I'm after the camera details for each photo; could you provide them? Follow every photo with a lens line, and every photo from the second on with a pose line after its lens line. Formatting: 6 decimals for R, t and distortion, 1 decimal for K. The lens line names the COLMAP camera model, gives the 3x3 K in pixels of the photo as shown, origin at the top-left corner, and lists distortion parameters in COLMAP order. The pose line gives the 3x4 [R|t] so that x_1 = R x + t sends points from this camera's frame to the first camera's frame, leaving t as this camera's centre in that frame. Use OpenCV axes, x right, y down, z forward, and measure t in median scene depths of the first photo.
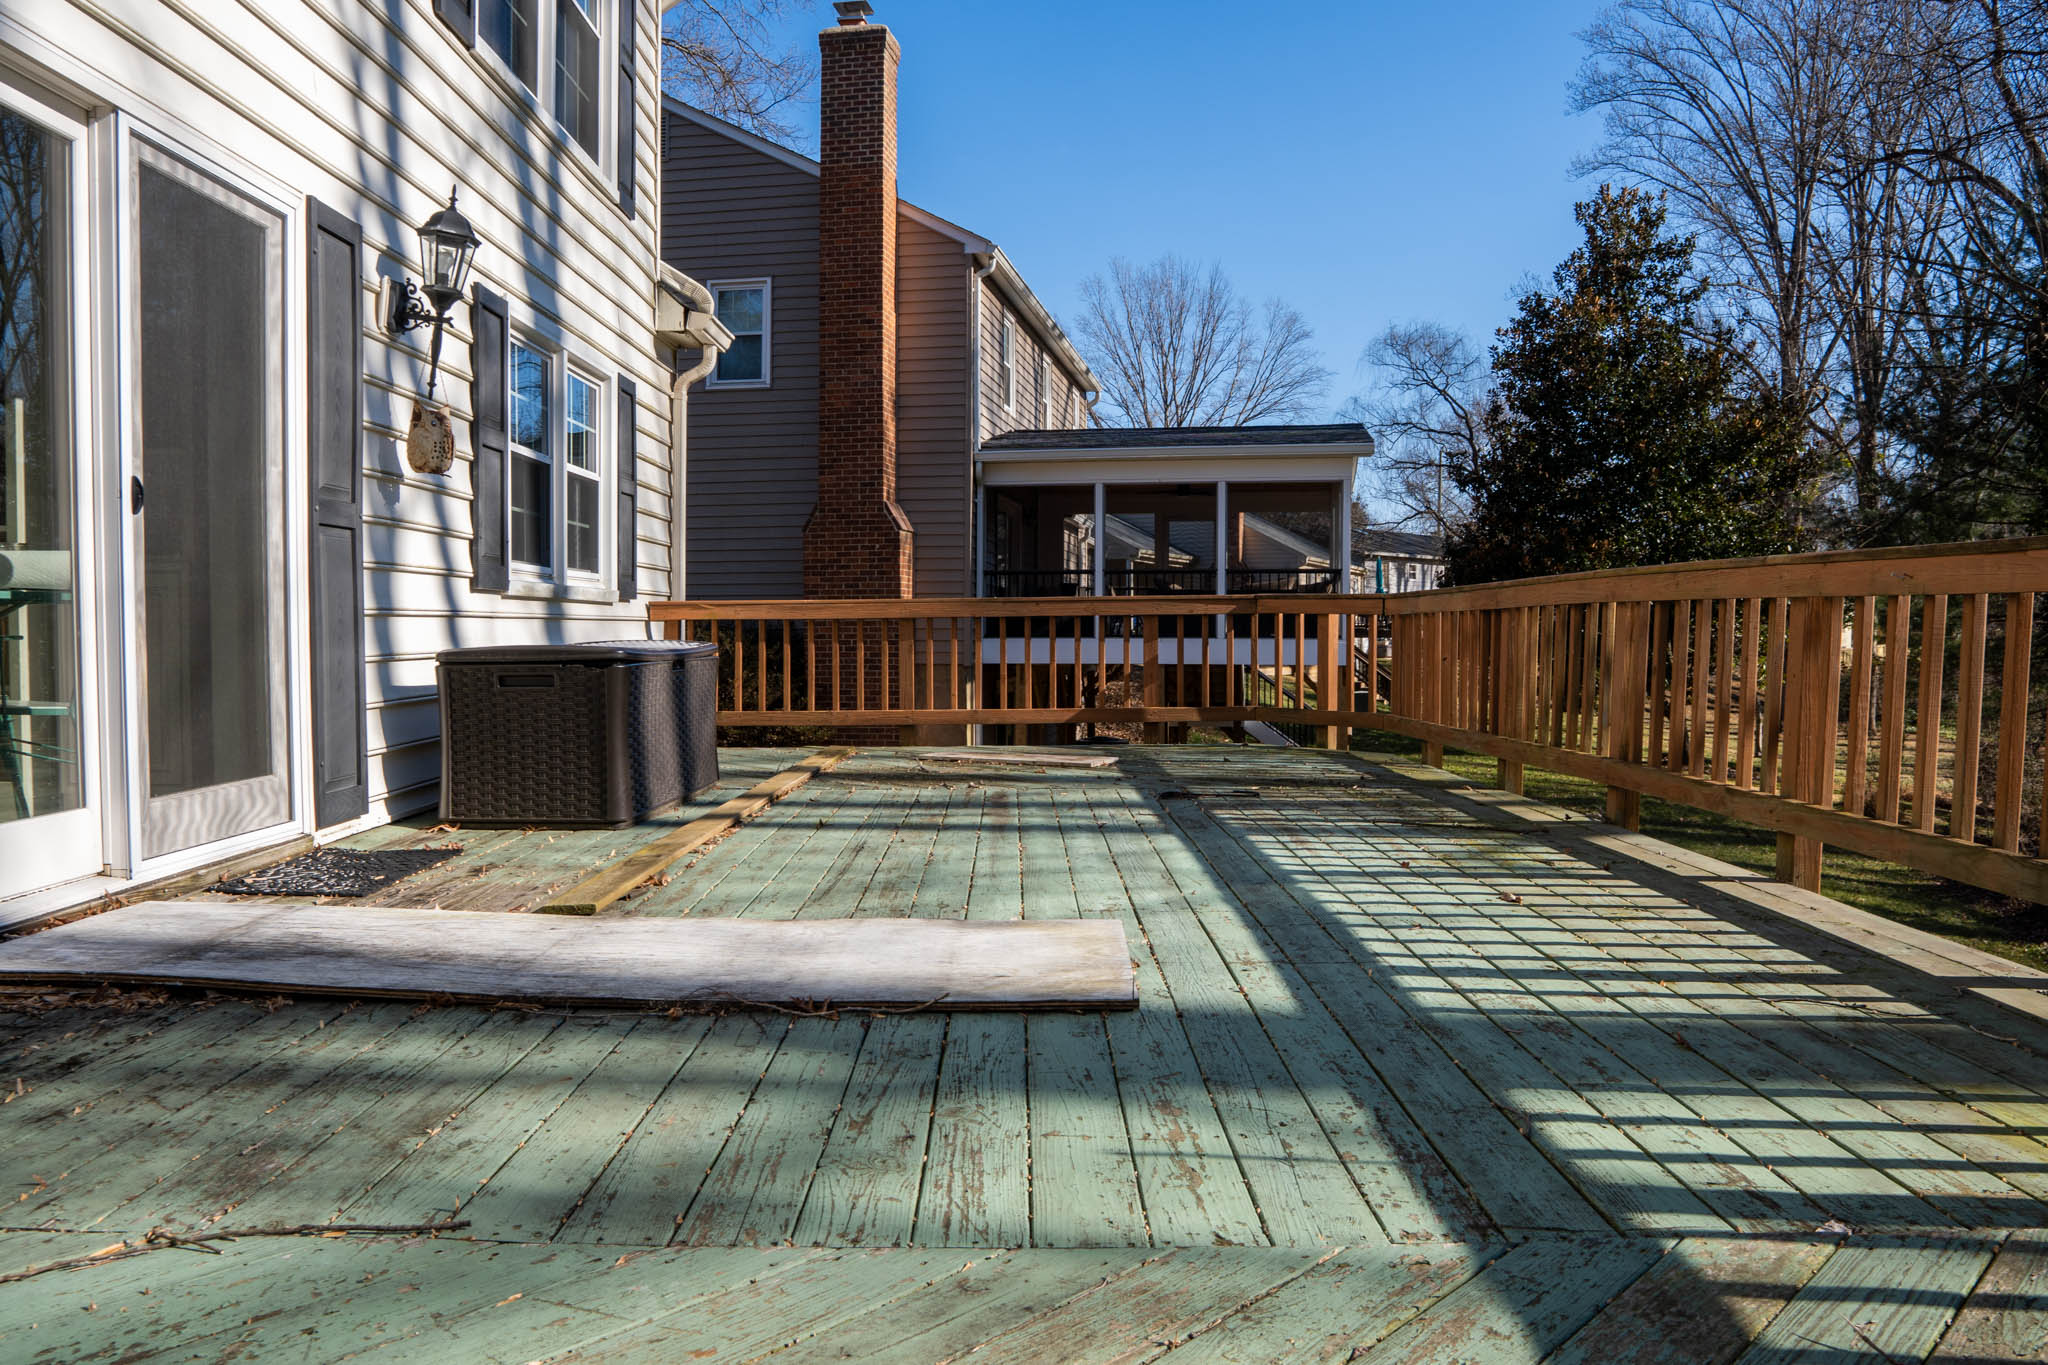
lens RADIAL K [[1475.6, 0, 1007.8], [0, 1475.6, 636.3], [0, 0, 1]] dist [-0.103674, 0.066854]
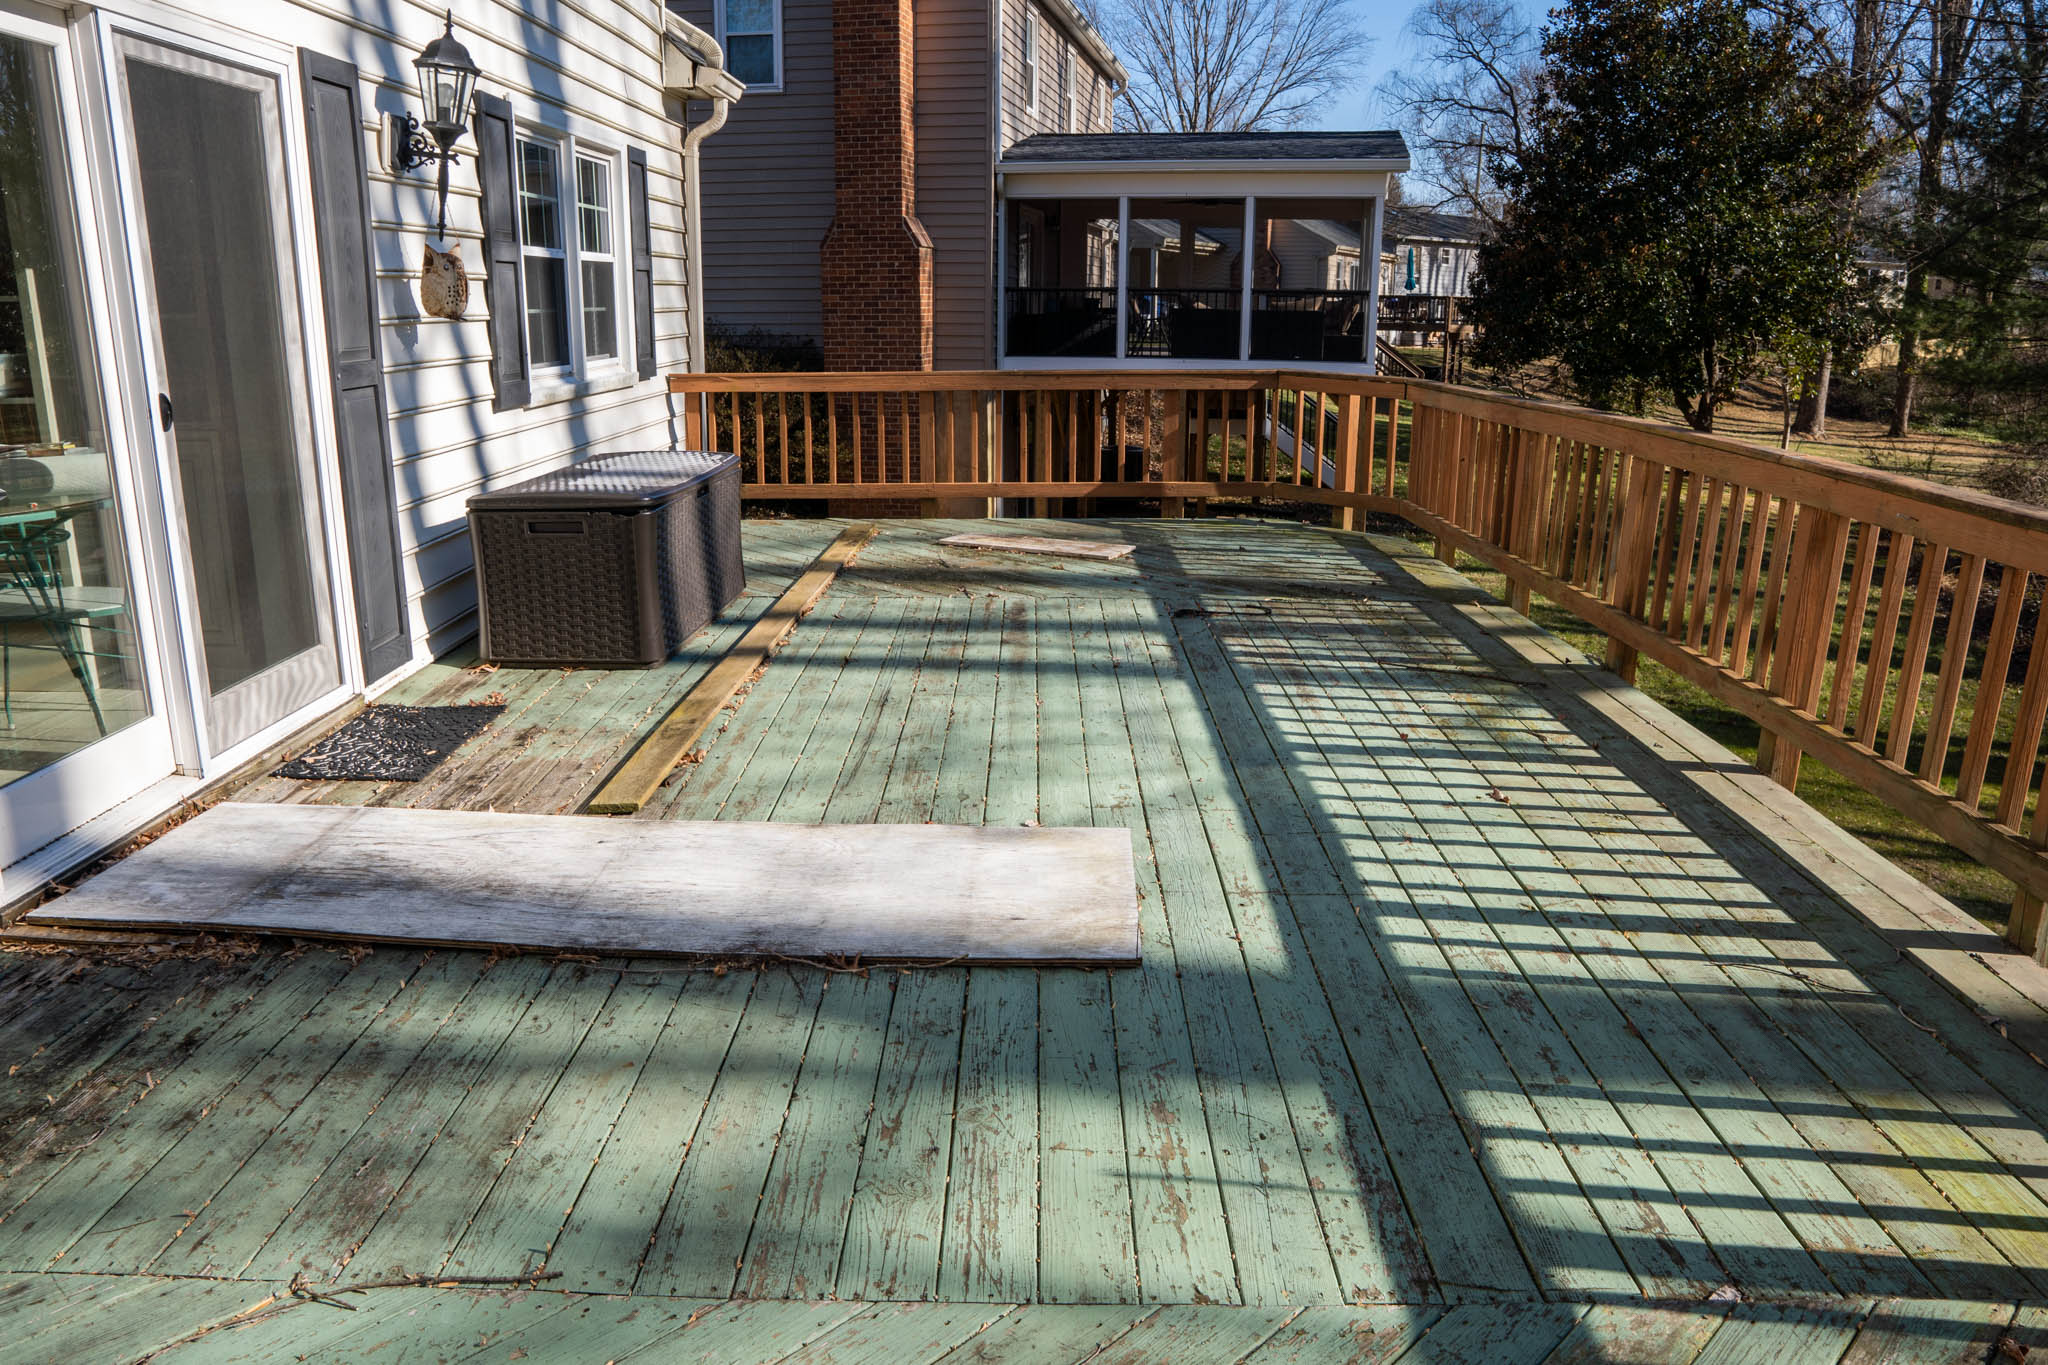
lens RADIAL K [[1475.6, 0, 1008.0], [0, 1475.6, 630.2], [0, 0, 1]] dist [-0.103674, 0.066854]
pose [[0.999889, 0.004912, -0.014049, 0.002082], [-0.001733, 0.975973, 0.217884, -0.139714], [0.014782, -0.217836, 0.975873, -0.011617]]
